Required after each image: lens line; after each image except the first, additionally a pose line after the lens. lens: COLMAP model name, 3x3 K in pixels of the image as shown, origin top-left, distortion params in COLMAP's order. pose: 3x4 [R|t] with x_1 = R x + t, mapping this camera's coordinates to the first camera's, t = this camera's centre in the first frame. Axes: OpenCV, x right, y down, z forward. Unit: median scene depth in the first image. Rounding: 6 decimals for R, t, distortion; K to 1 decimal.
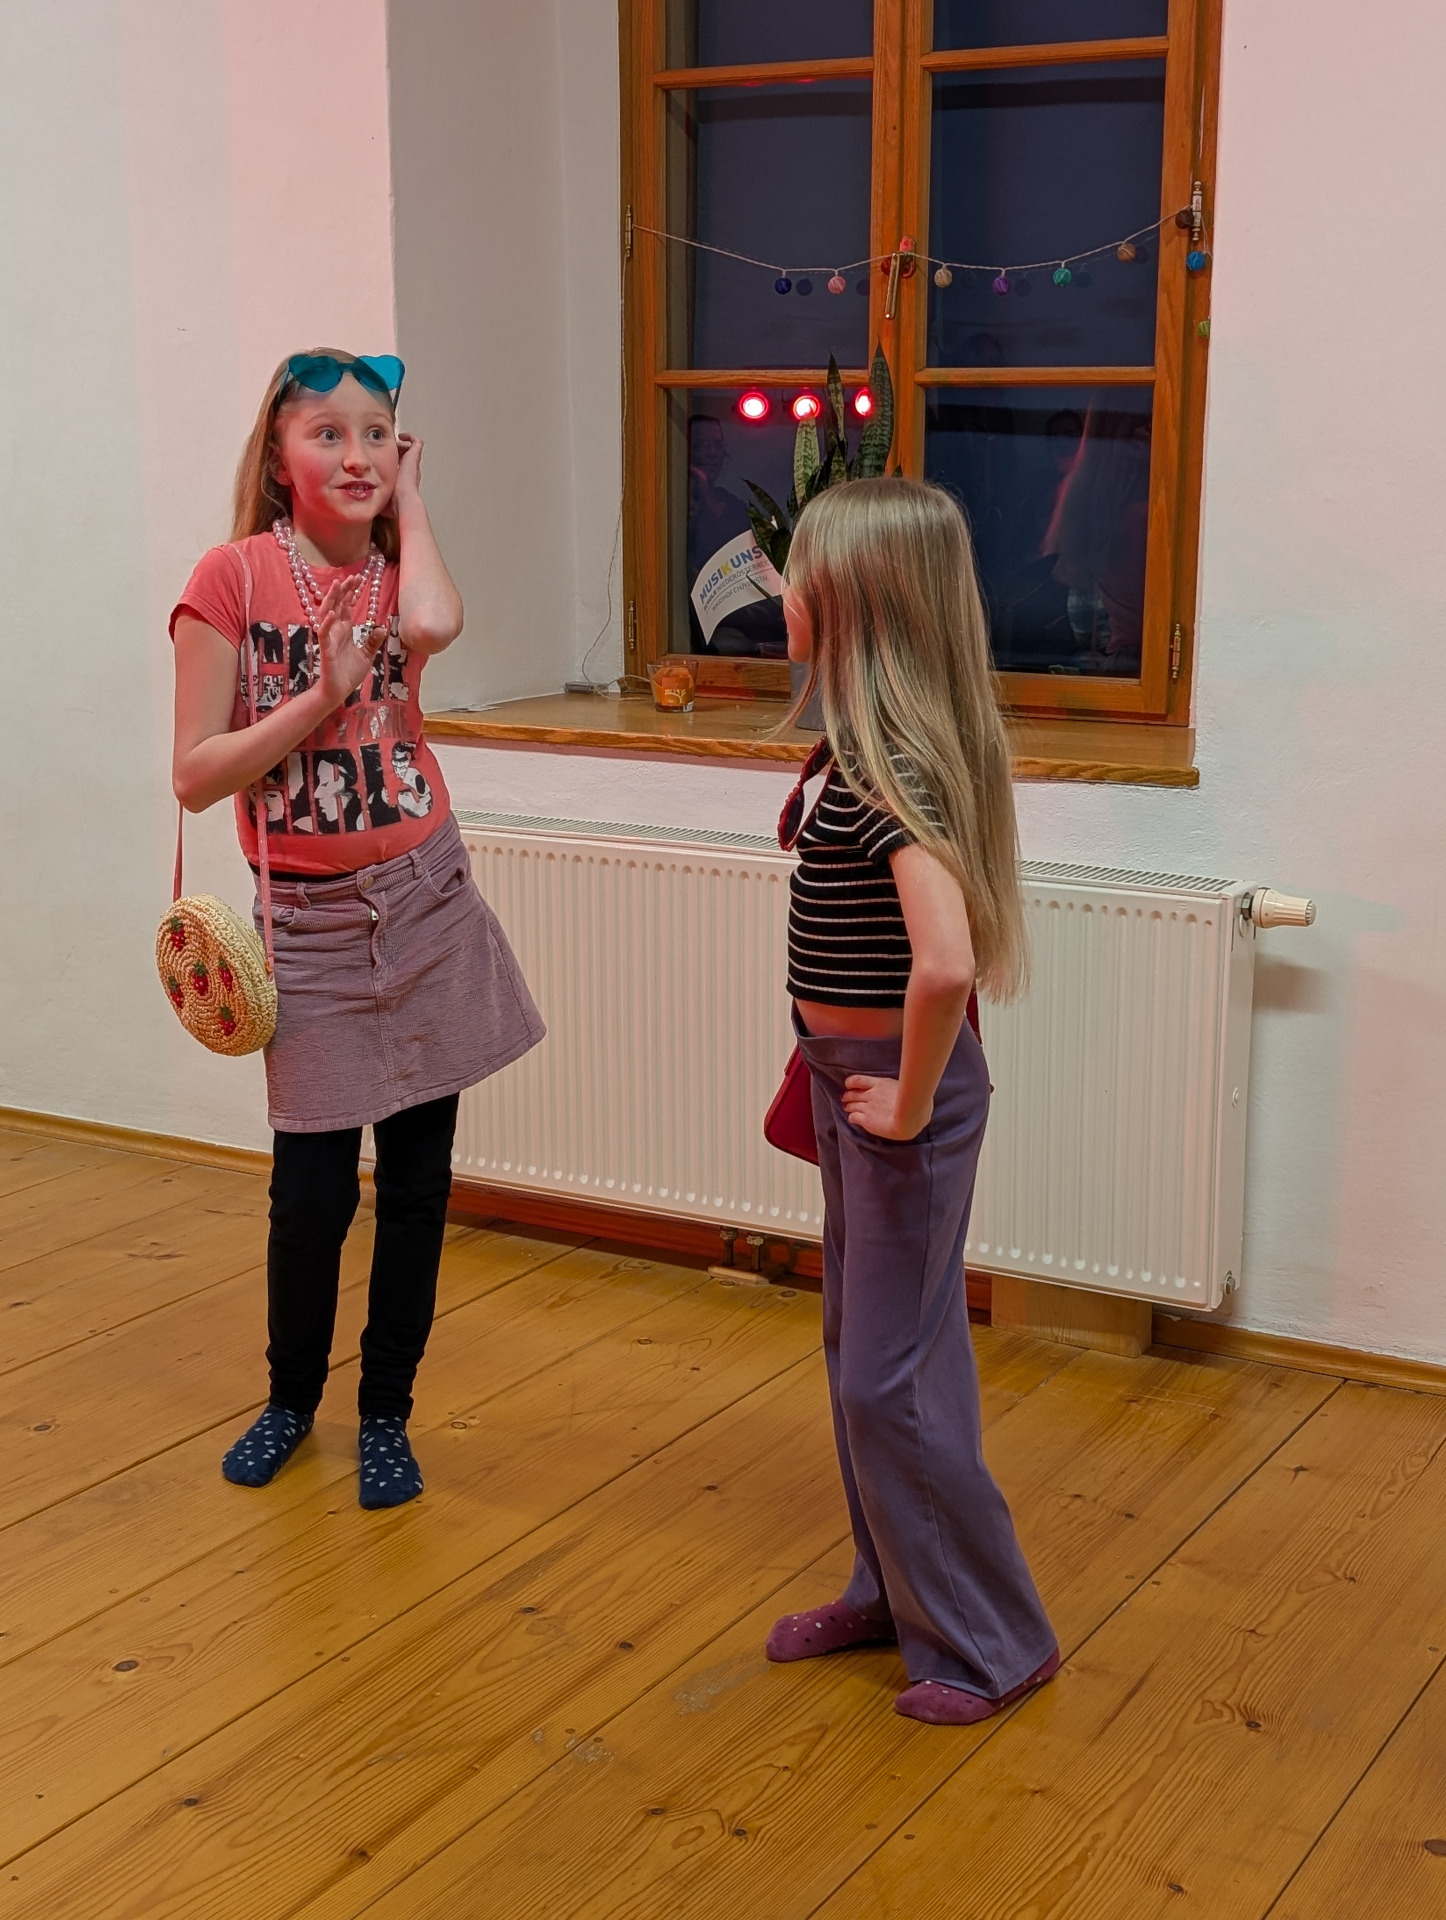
lens RADIAL K [[2617.1, 0, 723.0], [0, 2617.1, 960.0], [0, 0, 1]] dist [0.246508, -1.064613]
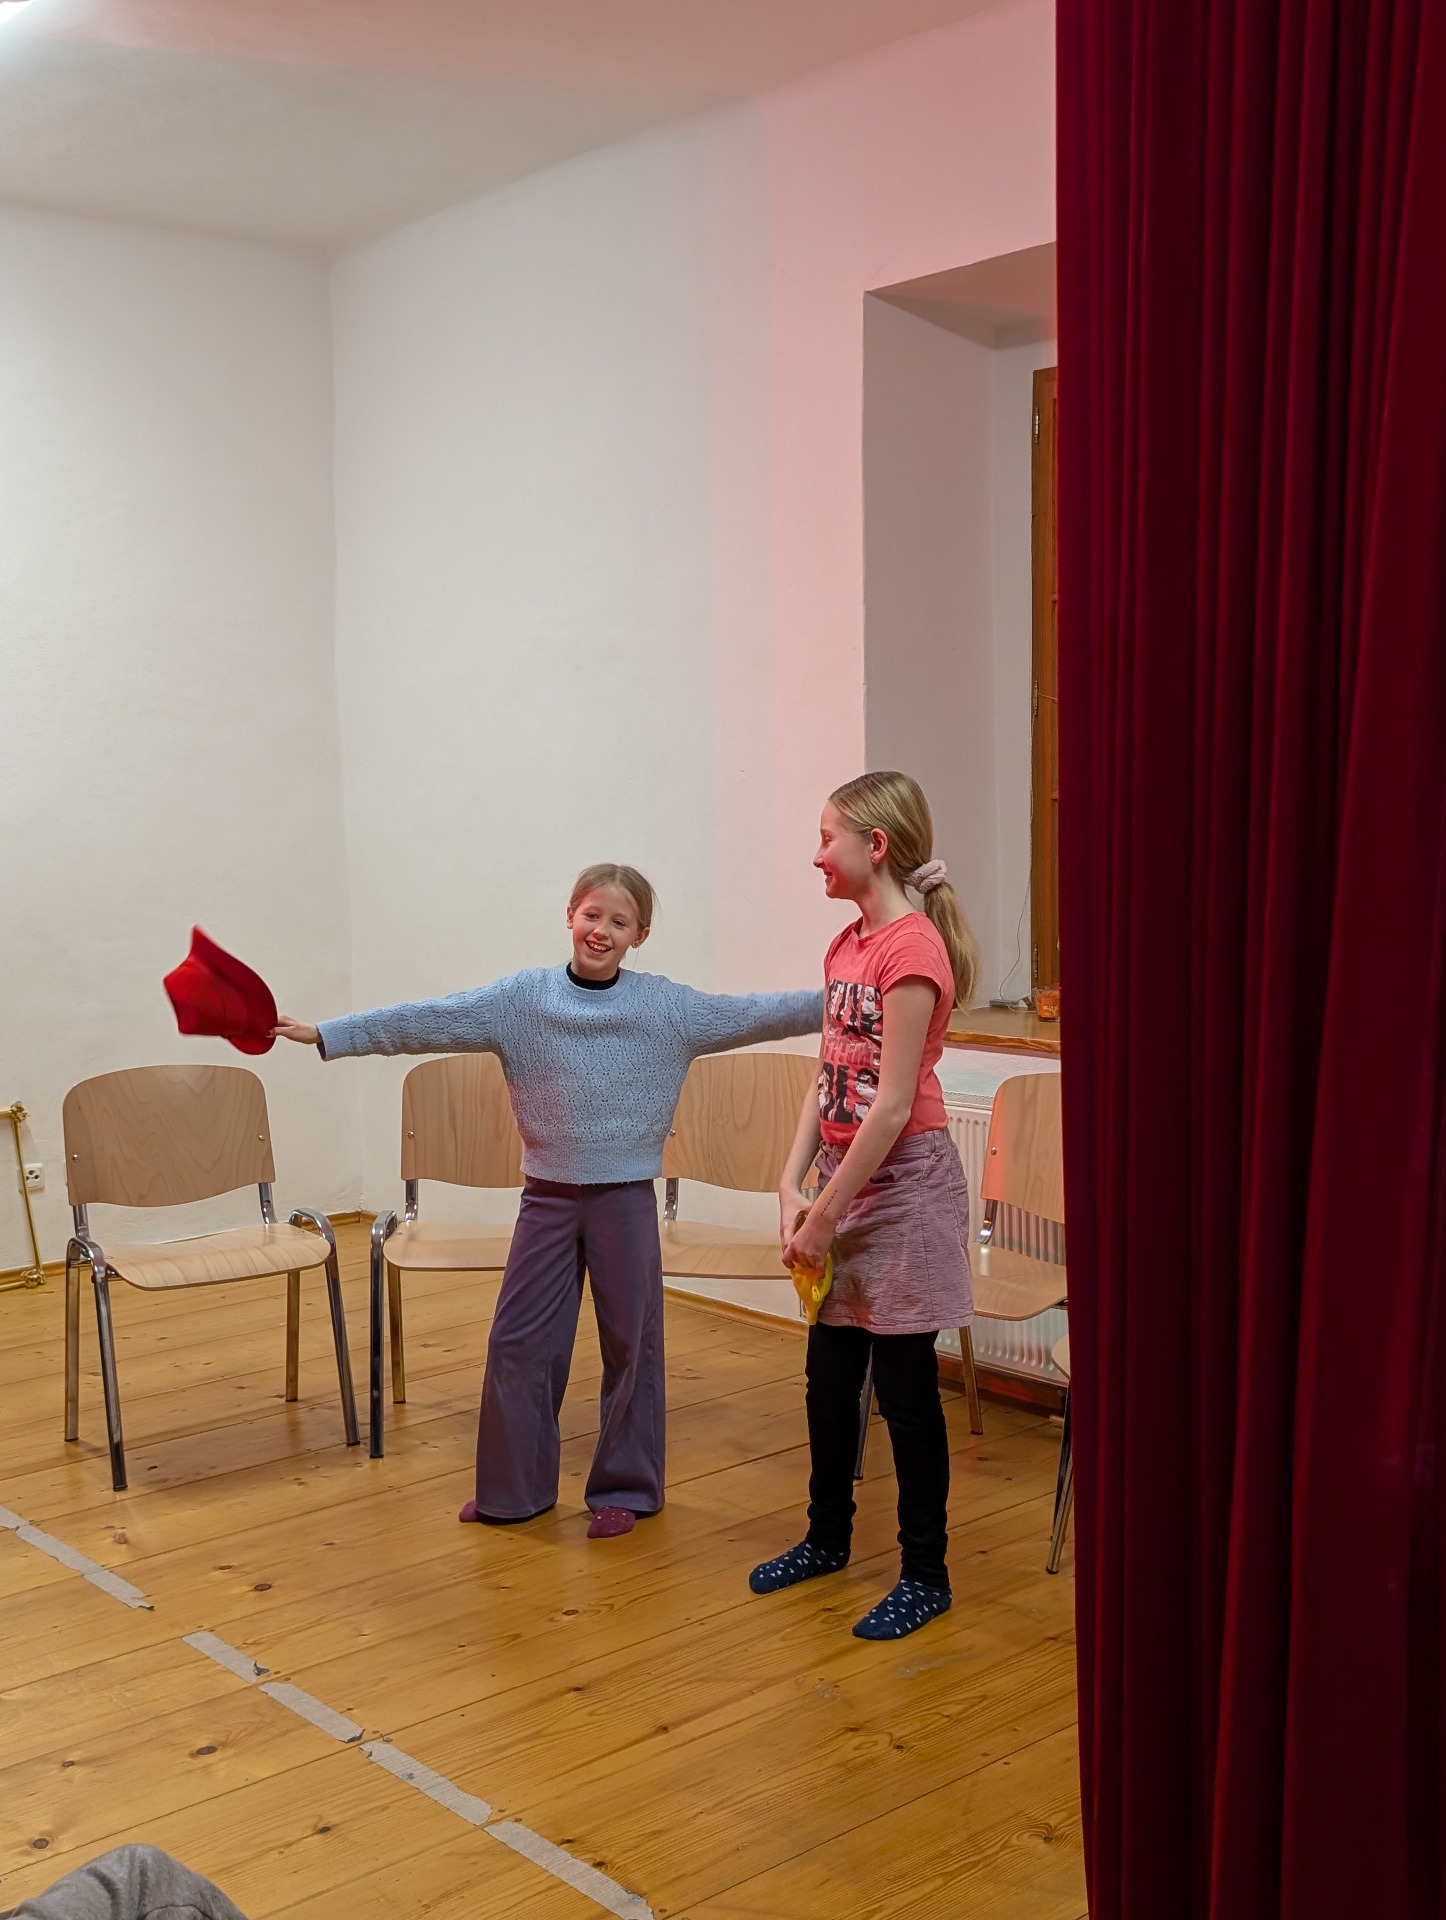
lens RADIAL K [[2118.3, 0, 723.0], [0, 2118.3, 960.0], [0, 0, 1]] dist [0.127087, -0.547573]
pose [[0.949849, 0.009561, -0.312561, 0.190149], [-0.046608, 0.992696, -0.111272, 0.010439], [0.309215, 0.120260, 0.943358, -0.169340]]
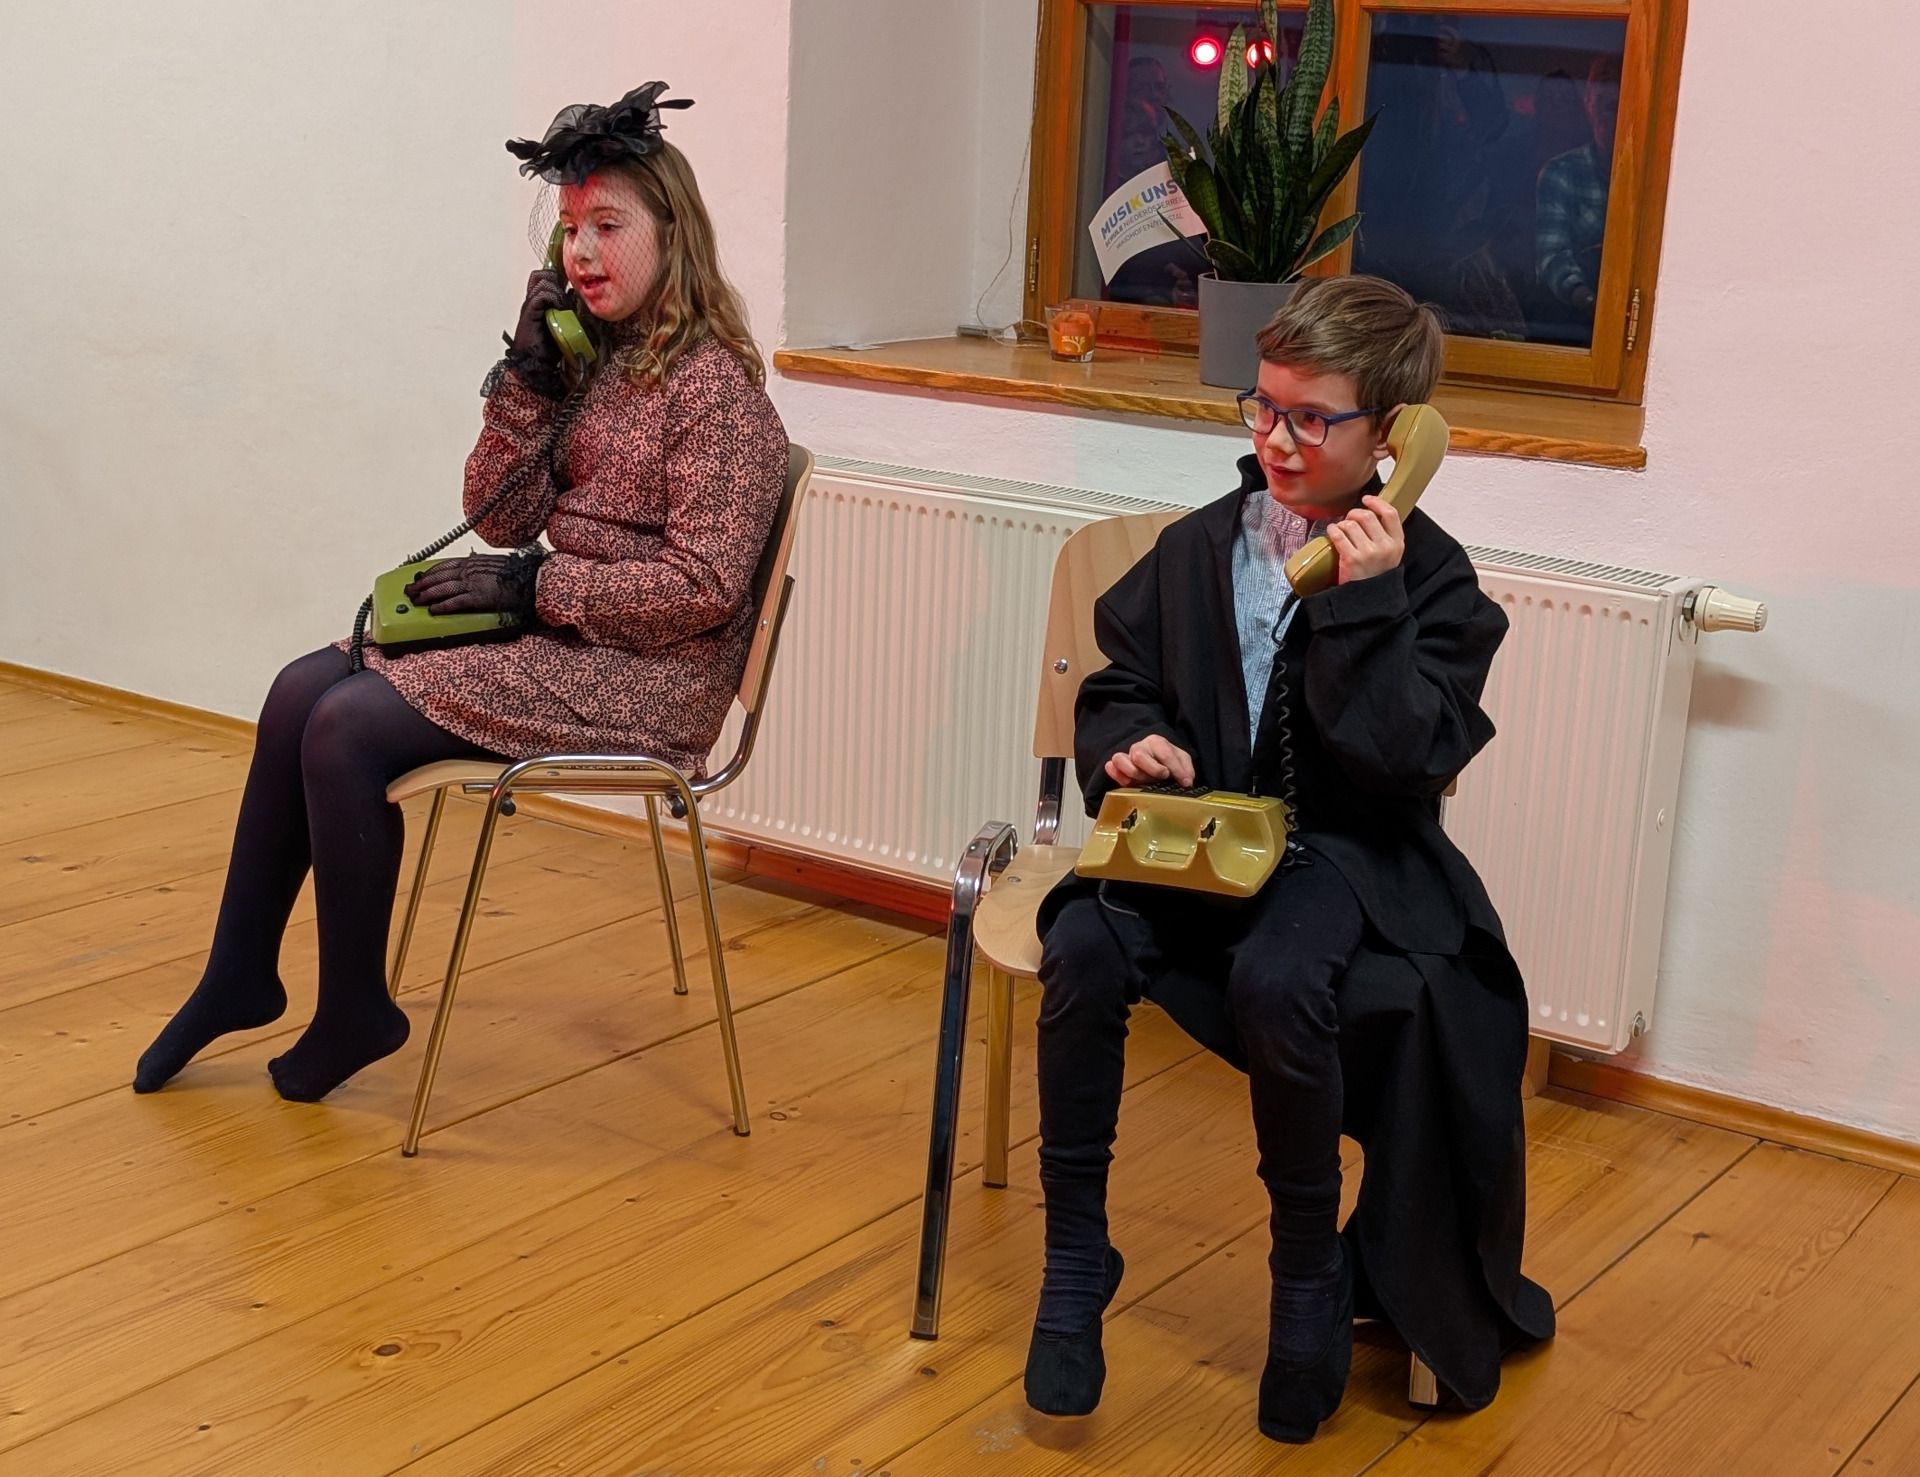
lens RADIAL K [[2684.5, 0, 943.5], [0, 2684.5, 762.6], [0, 0, 1]] dist [0.202546, -0.794744]
pose [[0.995031, 0.064192, -0.076113, 0.019235], [-0.060865, 0.997120, 0.045253, 0.005536], [0.078799, -0.040395, 0.996072, 0.060254]]
